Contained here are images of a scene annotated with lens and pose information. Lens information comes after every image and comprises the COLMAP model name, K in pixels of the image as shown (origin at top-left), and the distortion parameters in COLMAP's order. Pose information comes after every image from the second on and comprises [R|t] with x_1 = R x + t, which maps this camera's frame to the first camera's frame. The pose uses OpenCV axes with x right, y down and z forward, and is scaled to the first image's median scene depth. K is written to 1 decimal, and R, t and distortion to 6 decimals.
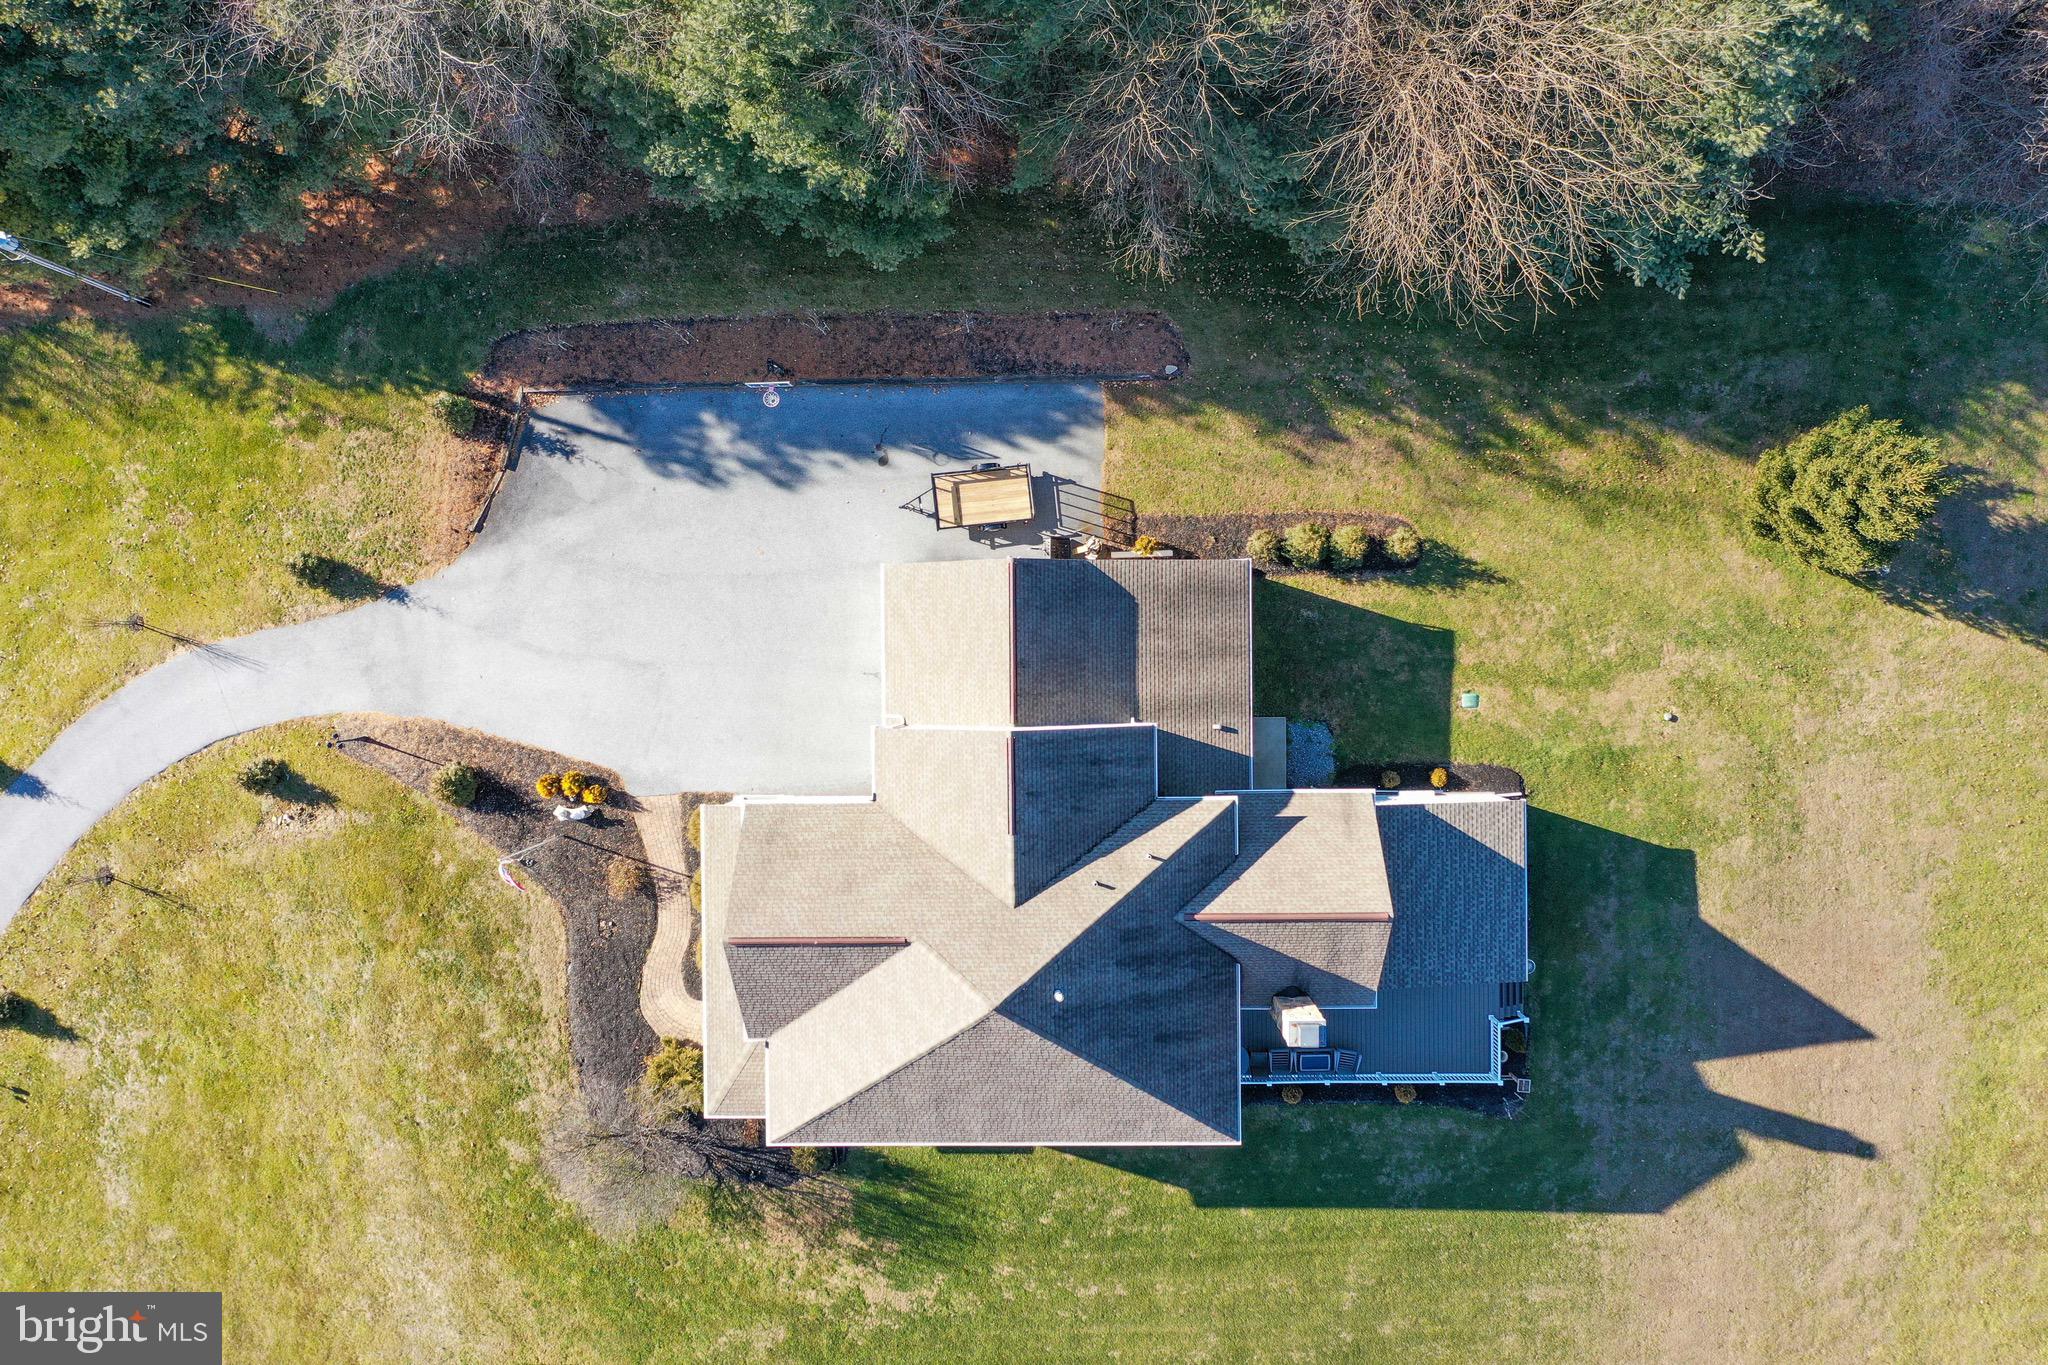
lens RADIAL K [[1568.1, 0, 1024.0], [0, 1568.1, 682.5], [0, 0, 1]] dist [-0.007117, -0.003345]
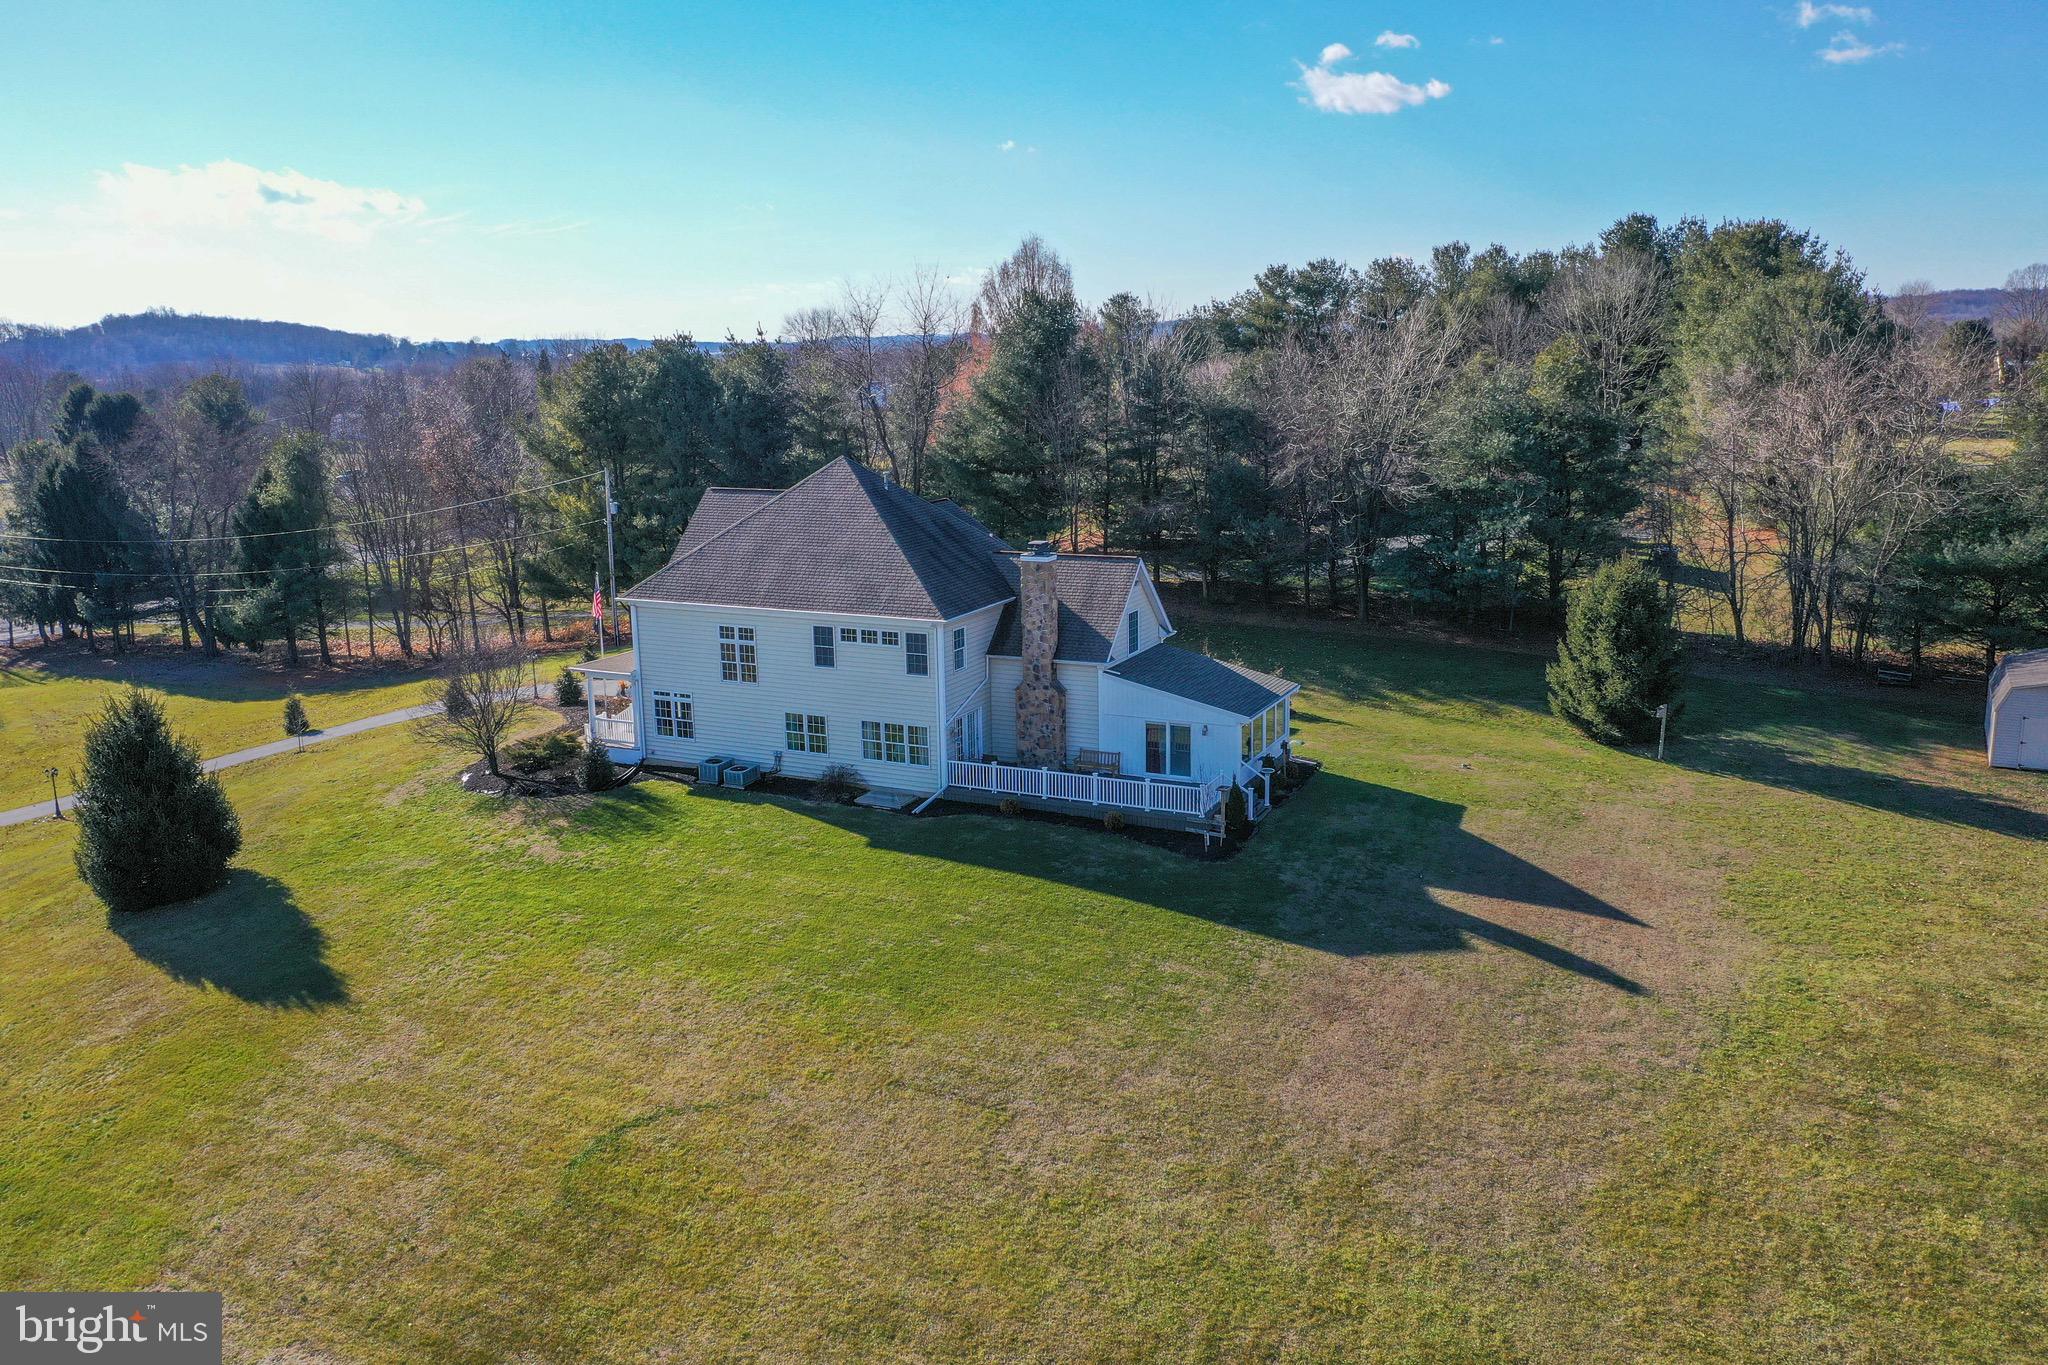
lens RADIAL K [[1568.1, 0, 1024.0], [0, 1568.1, 682.5], [0, 0, 1]] dist [-0.007117, -0.003345]
pose [[0.899023, 0.114038, -0.422792, 0.587957], [-0.437839, 0.217806, -0.872271, 1.103579], [-0.007385, 0.969307, 0.245743, 0.665333]]
